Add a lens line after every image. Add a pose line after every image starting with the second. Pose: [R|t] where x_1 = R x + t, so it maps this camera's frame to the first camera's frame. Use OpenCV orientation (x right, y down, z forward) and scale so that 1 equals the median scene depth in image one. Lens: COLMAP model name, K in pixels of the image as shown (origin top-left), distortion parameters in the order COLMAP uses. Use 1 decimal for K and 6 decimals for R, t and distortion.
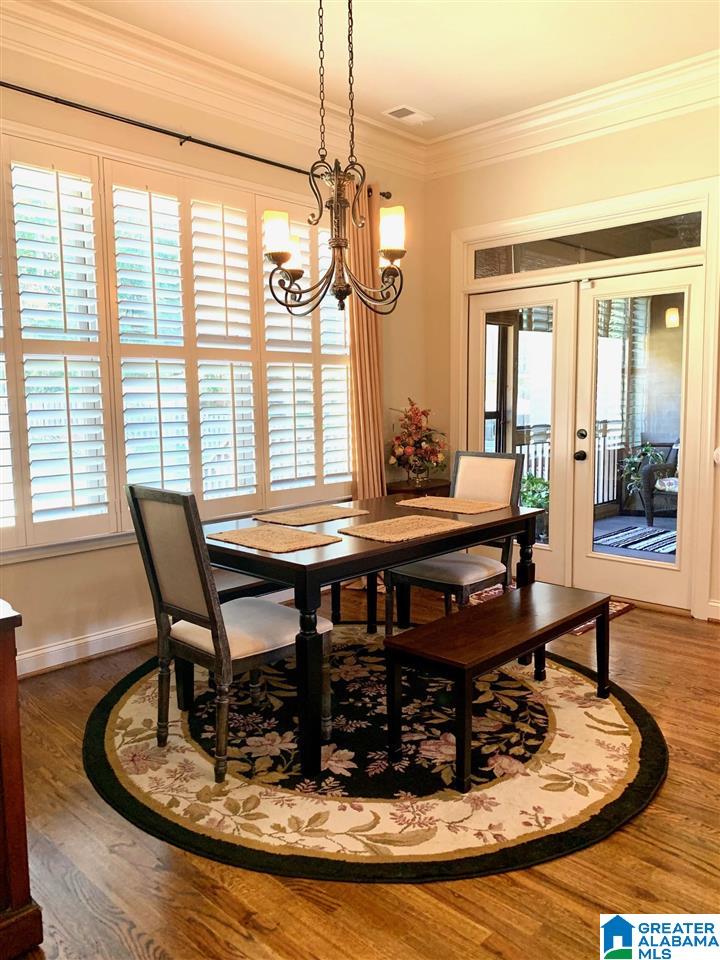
lens RADIAL K [[733.7, 0, 360.9], [0, 733.7, 479.3], [0, 0, 1]] dist [0.045757, -0.066731]
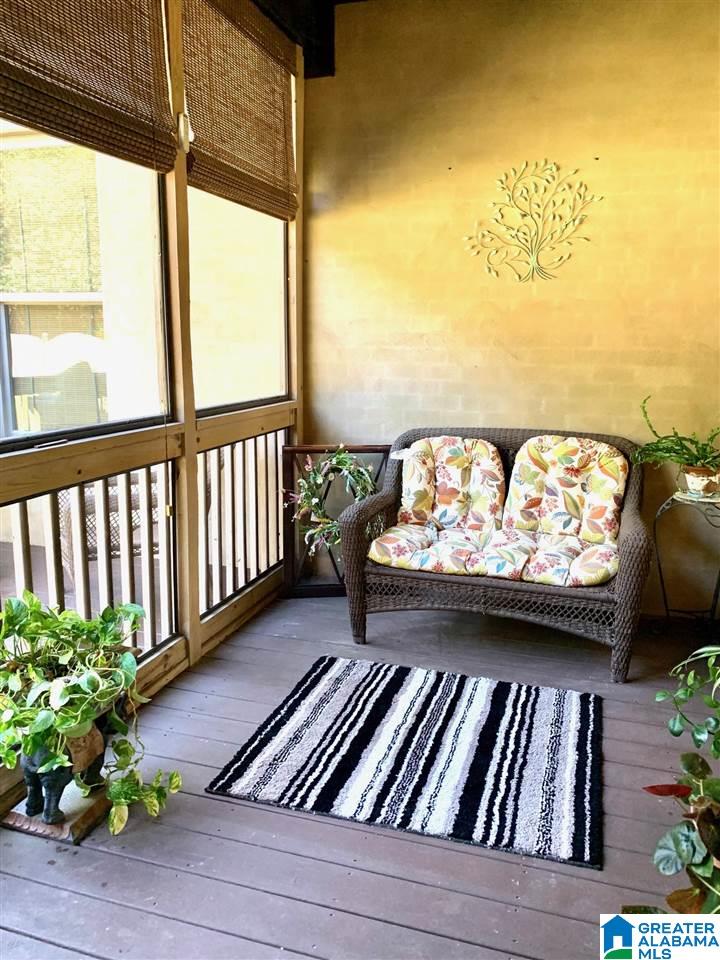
lens RADIAL K [[733.7, 0, 360.8], [0, 733.7, 478.7], [0, 0, 1]] dist [0.045757, -0.066731]
pose [[0.897139, -0.056752, 0.438087, 0.188720], [0.025773, 0.996748, 0.076346, -0.064562], [-0.440996, -0.057202, 0.895685, 0.563468]]
